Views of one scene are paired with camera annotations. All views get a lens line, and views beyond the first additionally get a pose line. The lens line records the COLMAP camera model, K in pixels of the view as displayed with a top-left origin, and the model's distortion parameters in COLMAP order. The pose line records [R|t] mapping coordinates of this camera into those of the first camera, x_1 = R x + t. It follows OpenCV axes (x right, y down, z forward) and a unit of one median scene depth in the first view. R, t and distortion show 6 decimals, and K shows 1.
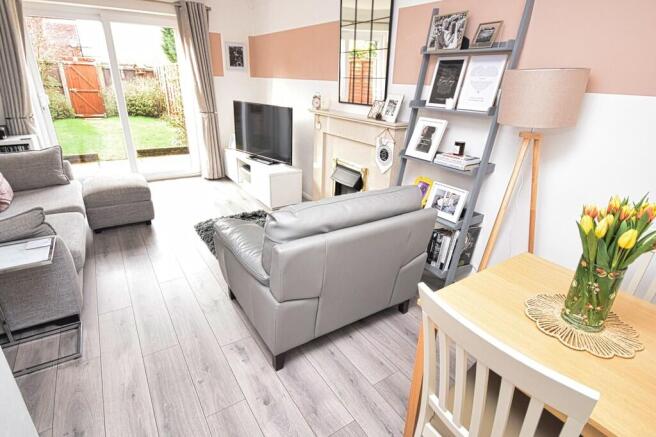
lens RADIAL K [[338.4, 0, 328.2], [0, 338.4, 217.3], [0, 0, 1]] dist [0.002049, 0.000383]
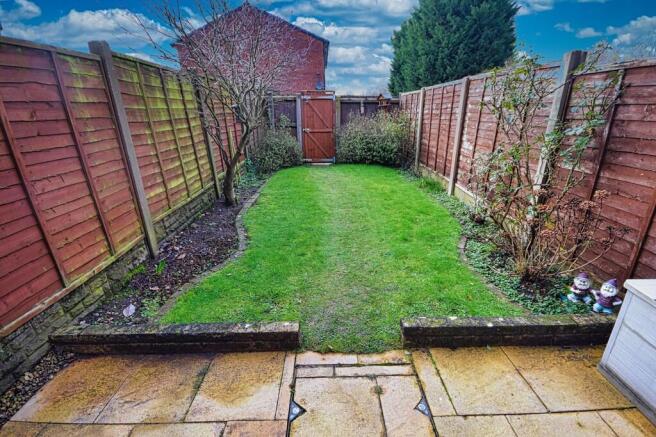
lens RADIAL K [[305.9, 0, 329.9], [0, 305.9, 221.6], [0, 0, 1]] dist [-0.003560, -0.002389]
pose [[0.840469, 0.136262, -0.524447, -0.289190], [-0.160761, 0.986993, -0.001192, -0.167903], [0.517463, 0.085312, 0.851442, 0.421969]]
